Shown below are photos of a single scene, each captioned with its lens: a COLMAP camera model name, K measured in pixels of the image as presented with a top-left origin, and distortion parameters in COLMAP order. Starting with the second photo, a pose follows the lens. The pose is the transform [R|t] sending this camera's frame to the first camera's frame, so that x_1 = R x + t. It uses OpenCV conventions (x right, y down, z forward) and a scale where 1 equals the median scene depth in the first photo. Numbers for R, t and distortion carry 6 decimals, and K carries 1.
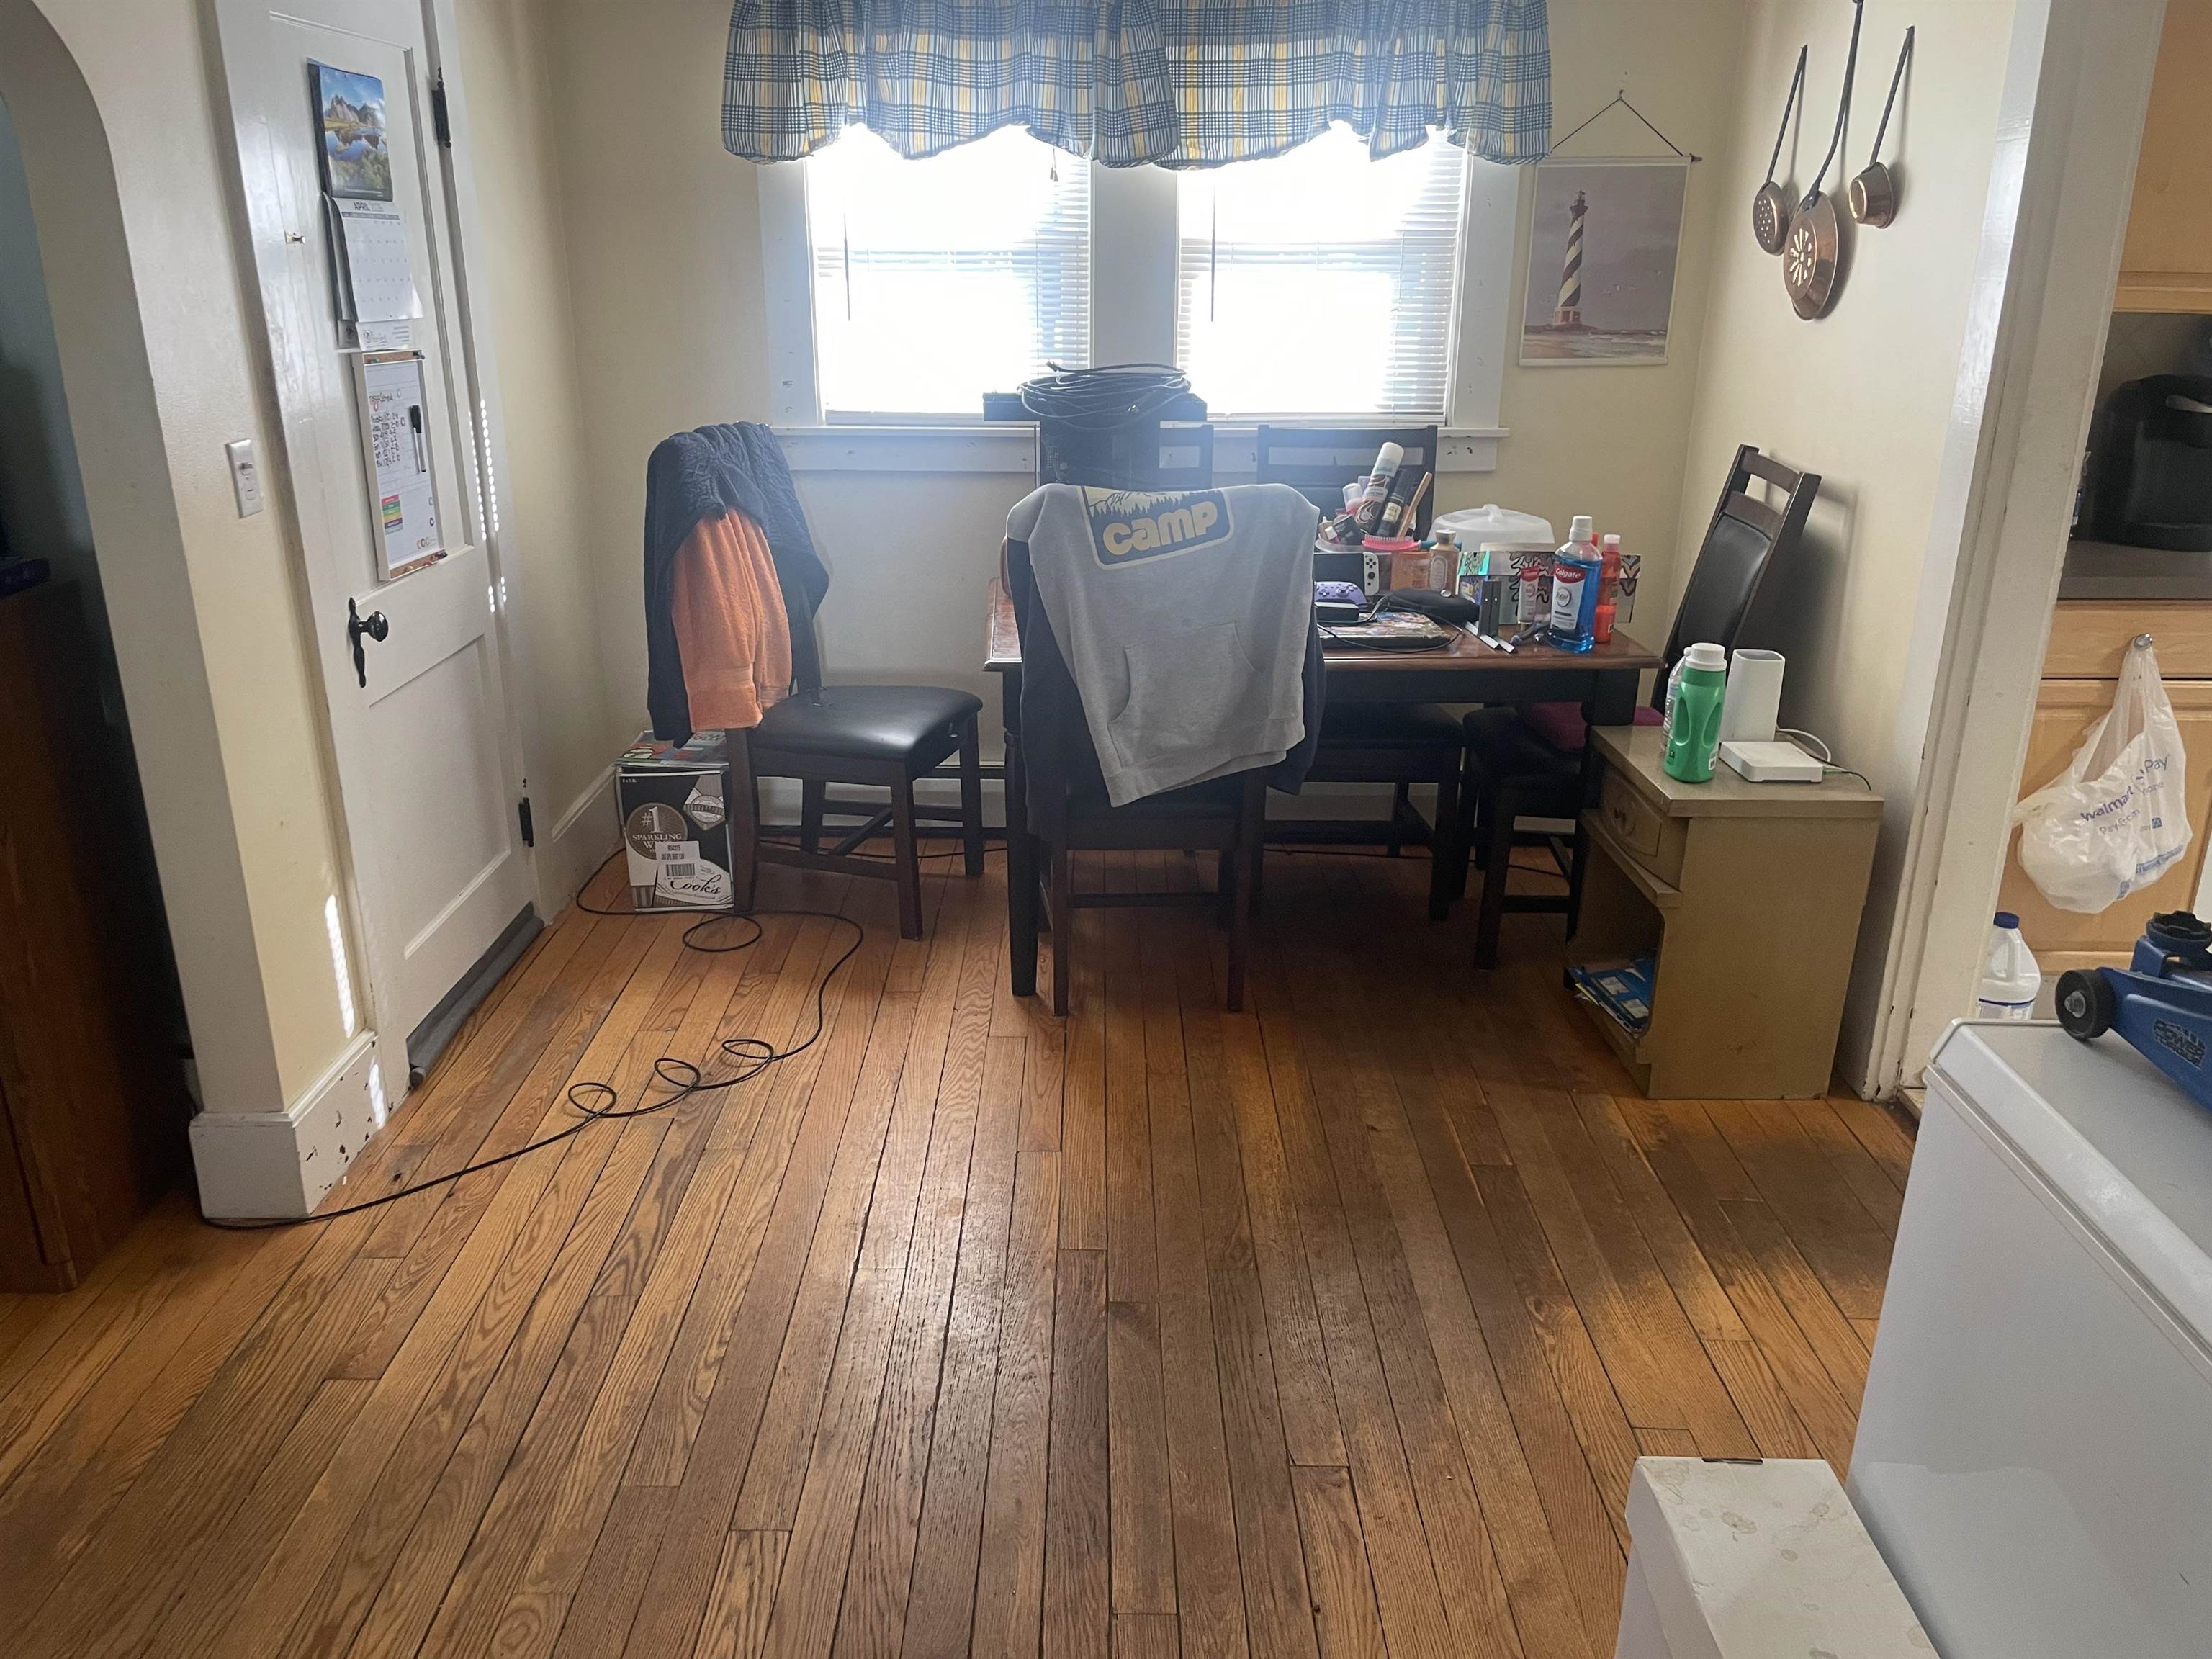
lens RADIAL K [[1678.7, 0, 1100.4], [0, 1678.7, 829.8], [0, 0, 1]] dist [0.059915, 0.000798]
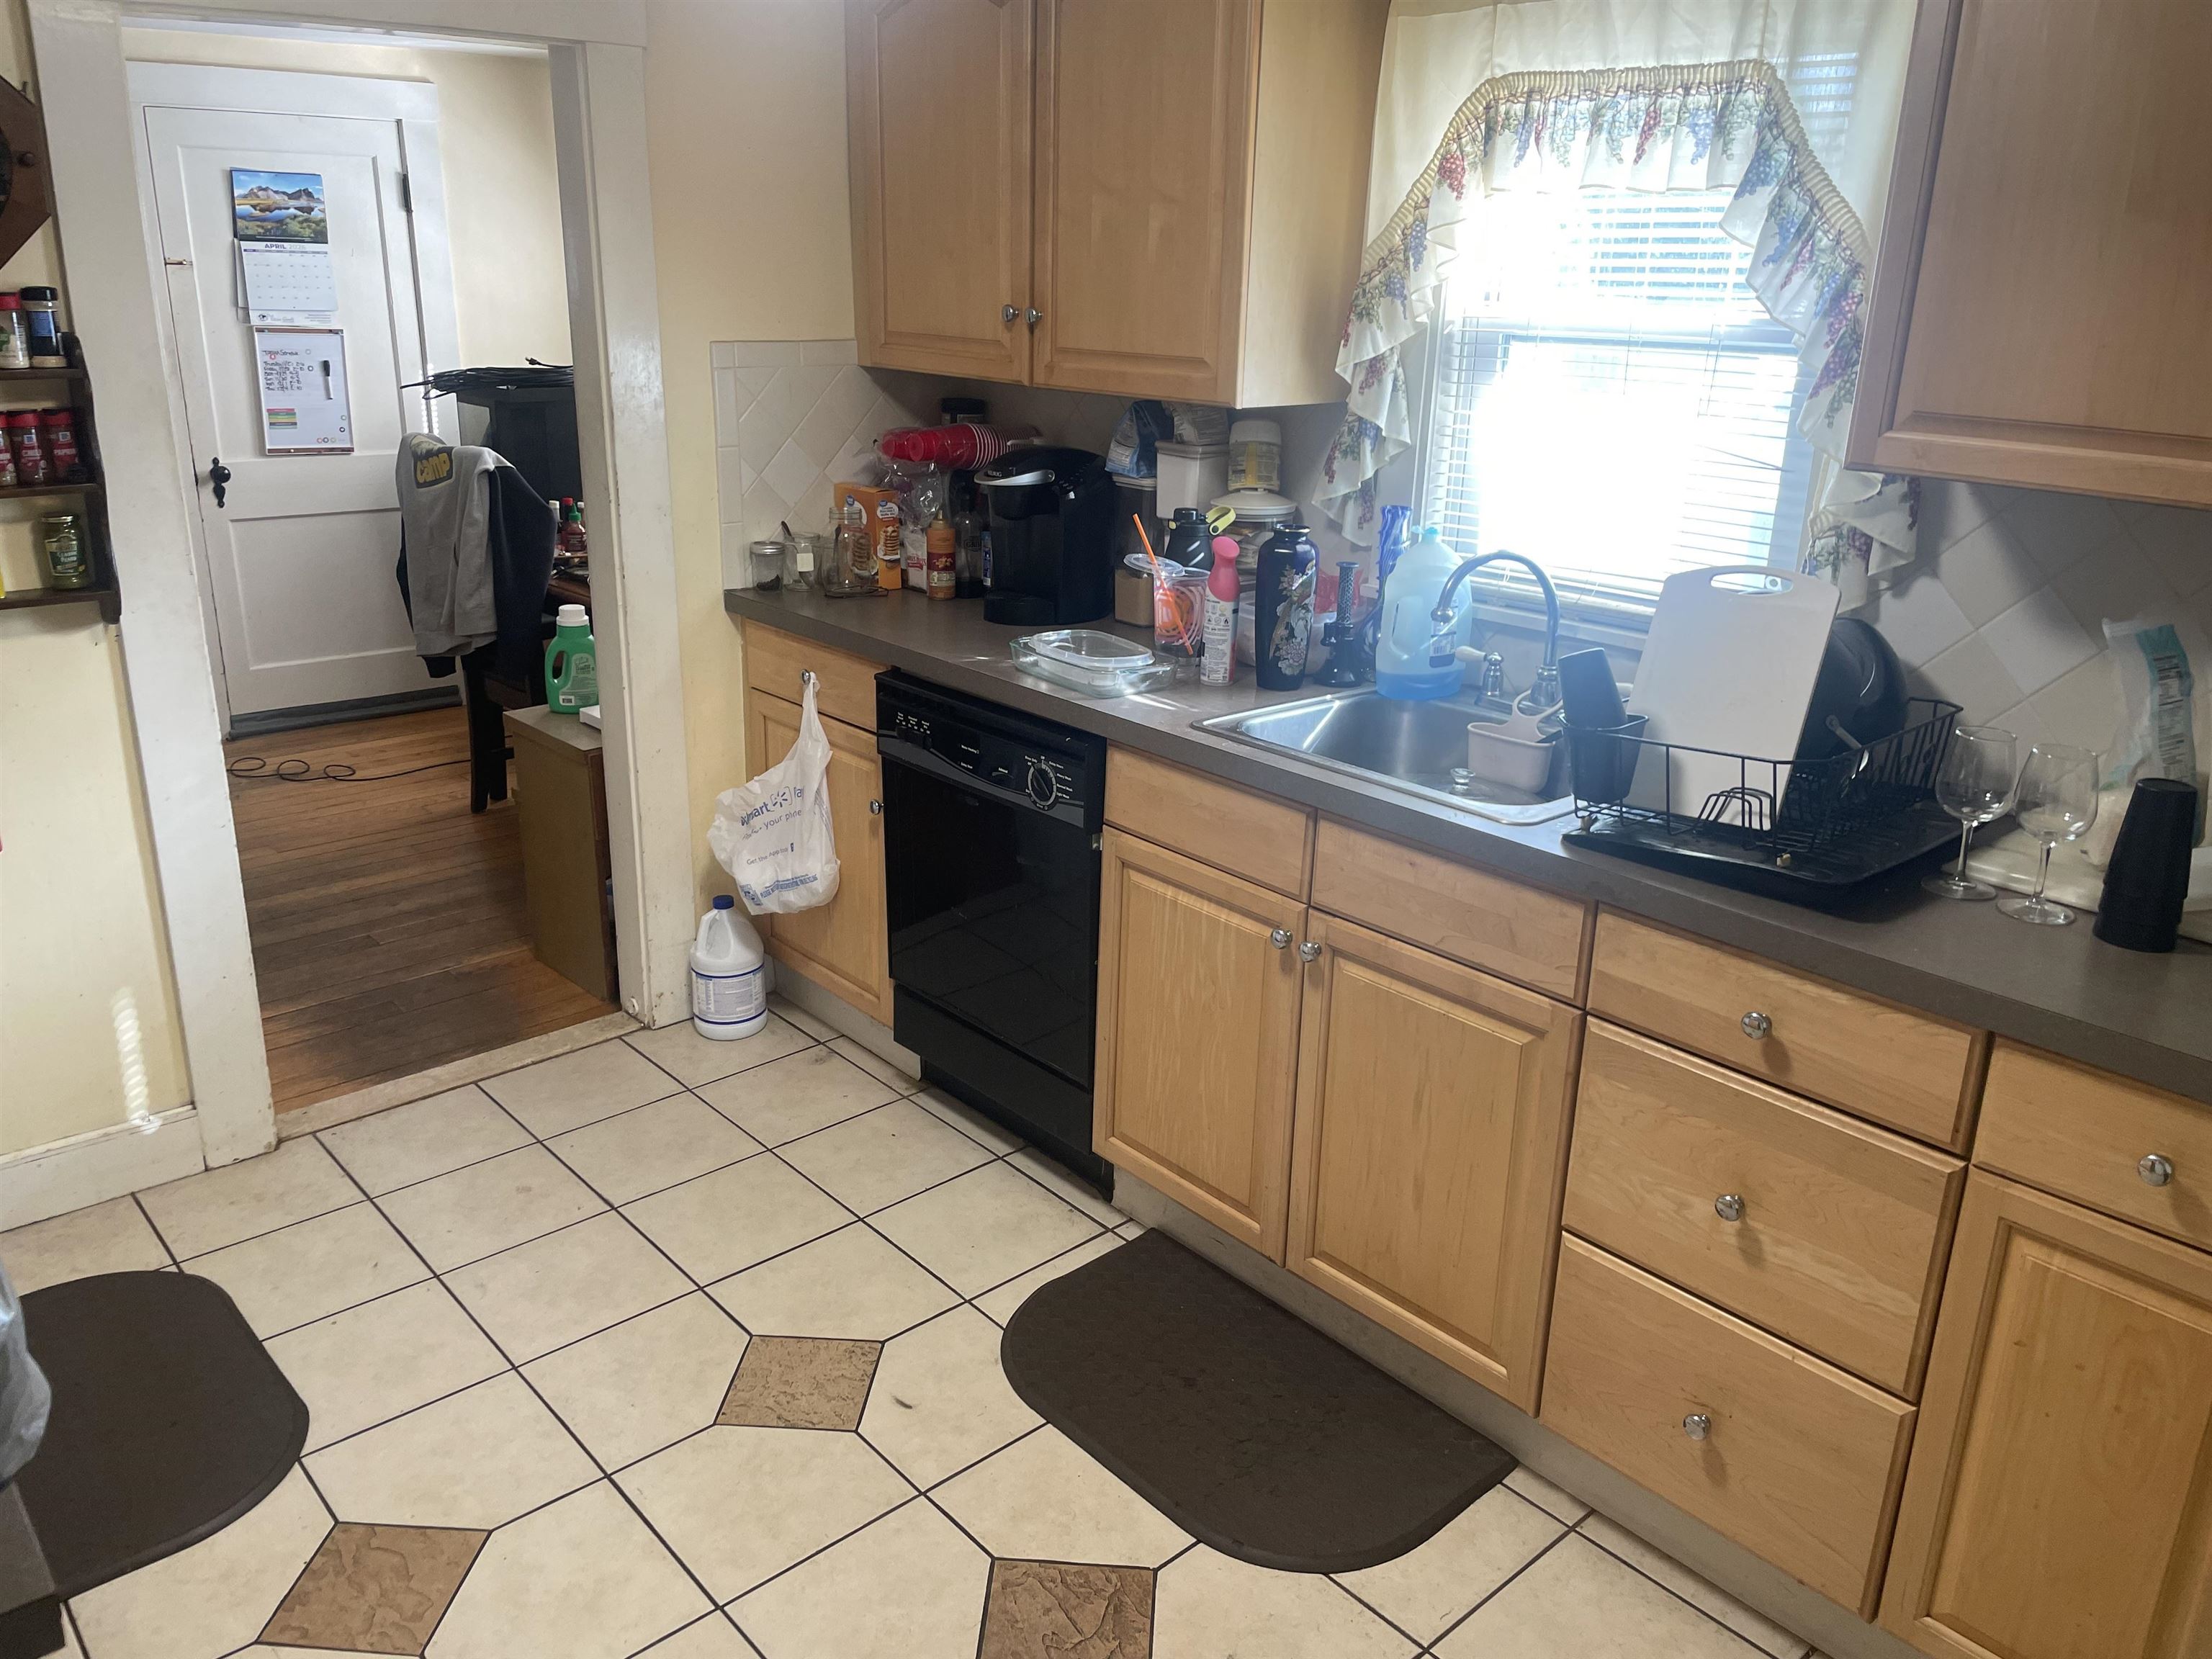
lens RADIAL K [[1678.7, 0, 1104.0], [0, 1678.7, 822.1], [0, 0, 1]] dist [0.059915, 0.000798]
pose [[0.667647, 0.247028, -0.702300, 1.460796], [-0.261420, 0.961064, 0.089526, -0.161843], [0.697071, 0.123824, 0.706230, 0.387813]]
